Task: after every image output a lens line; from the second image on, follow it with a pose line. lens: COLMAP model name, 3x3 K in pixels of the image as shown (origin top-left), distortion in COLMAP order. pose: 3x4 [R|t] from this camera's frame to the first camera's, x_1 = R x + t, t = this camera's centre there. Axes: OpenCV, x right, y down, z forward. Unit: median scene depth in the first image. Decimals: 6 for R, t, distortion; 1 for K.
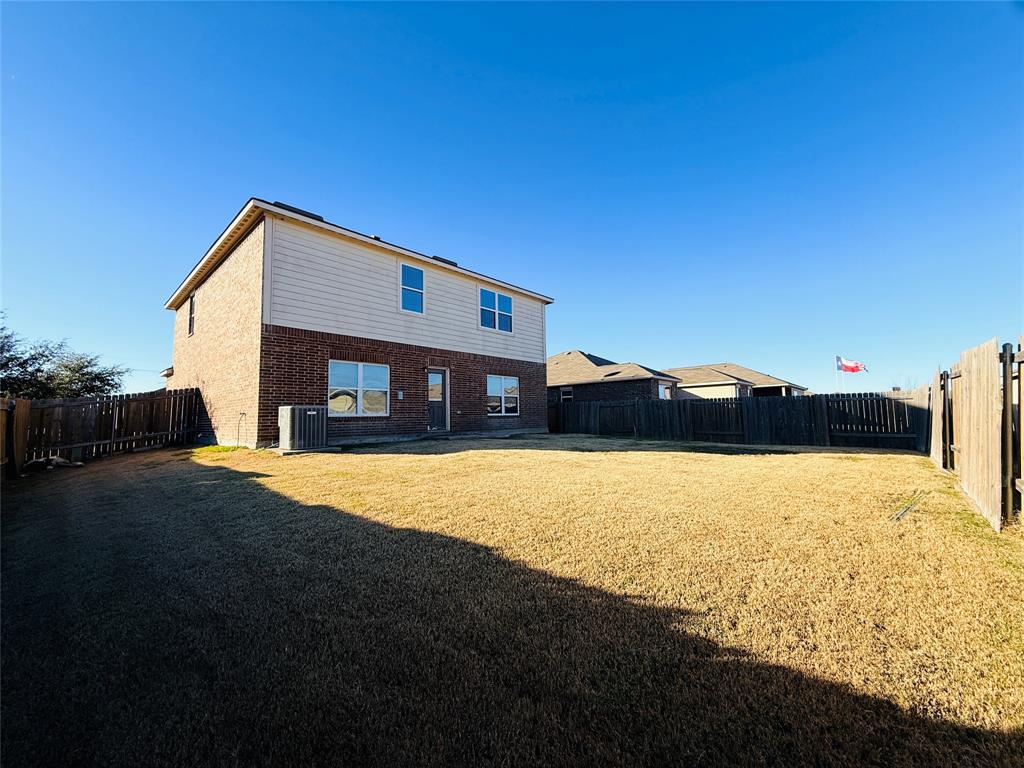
lens RADIAL K [[408.4, 0, 509.7], [0, 408.4, 386.6], [0, 0, 1]] dist [-0.001815, -0.000405]
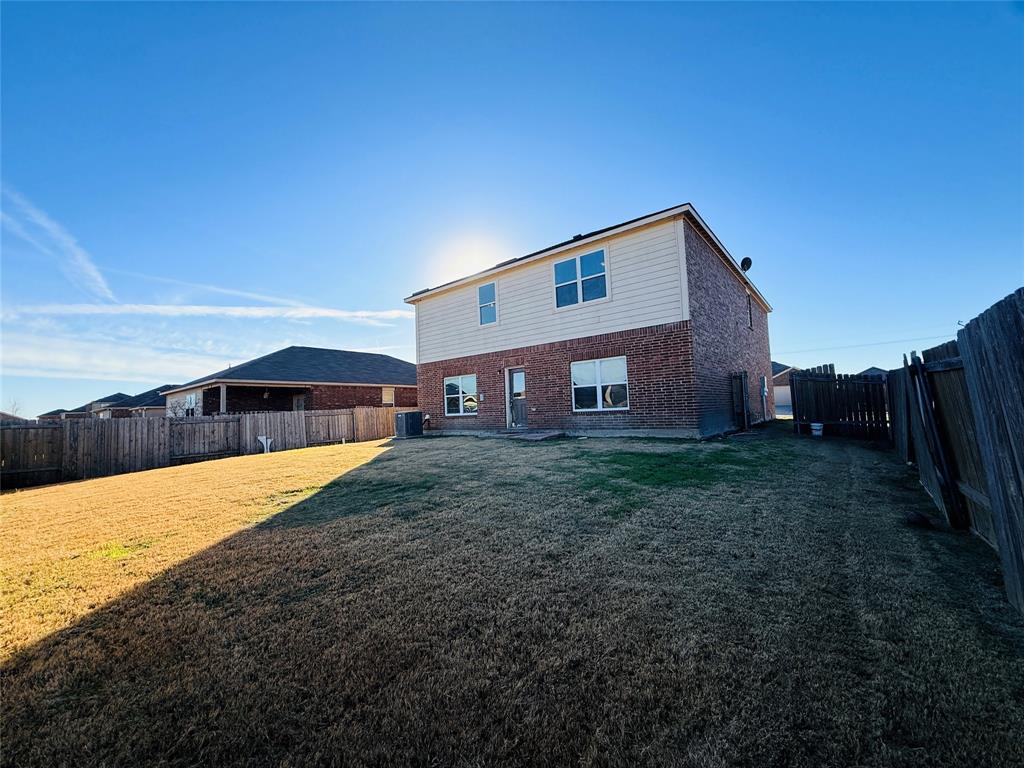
lens RADIAL K [[393.4, 0, 512.0], [0, 393.4, 384.0], [0, 0, 1]] dist [-0.003181, -0.000225]
pose [[0.066497, -0.060574, -0.995946, 0.735855], [0.108461, 0.992680, -0.053134, 0.043825], [0.991874, -0.104489, 0.072580, 0.827297]]
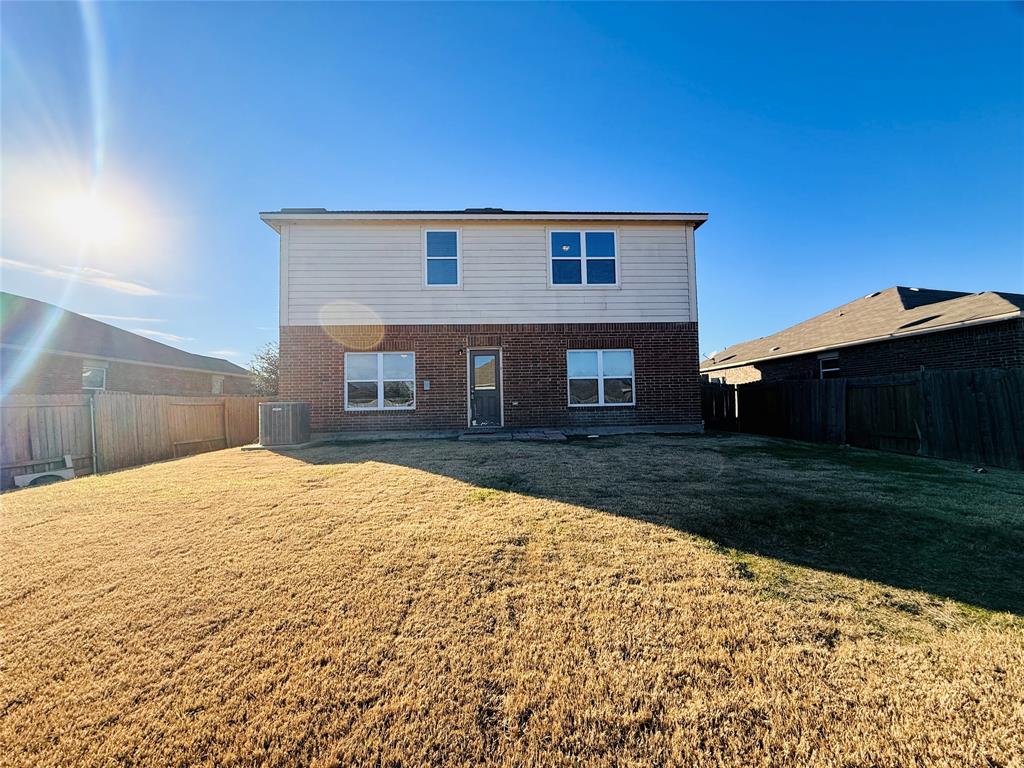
lens RADIAL K [[393.4, 0, 512.0], [0, 393.4, 384.0], [0, 0, 1]] dist [-0.003181, -0.000225]
pose [[0.708407, -0.034755, -0.704948, 0.364552], [0.061140, 0.998054, 0.012234, 0.016094], [0.703151, -0.051767, 0.709154, 0.441432]]
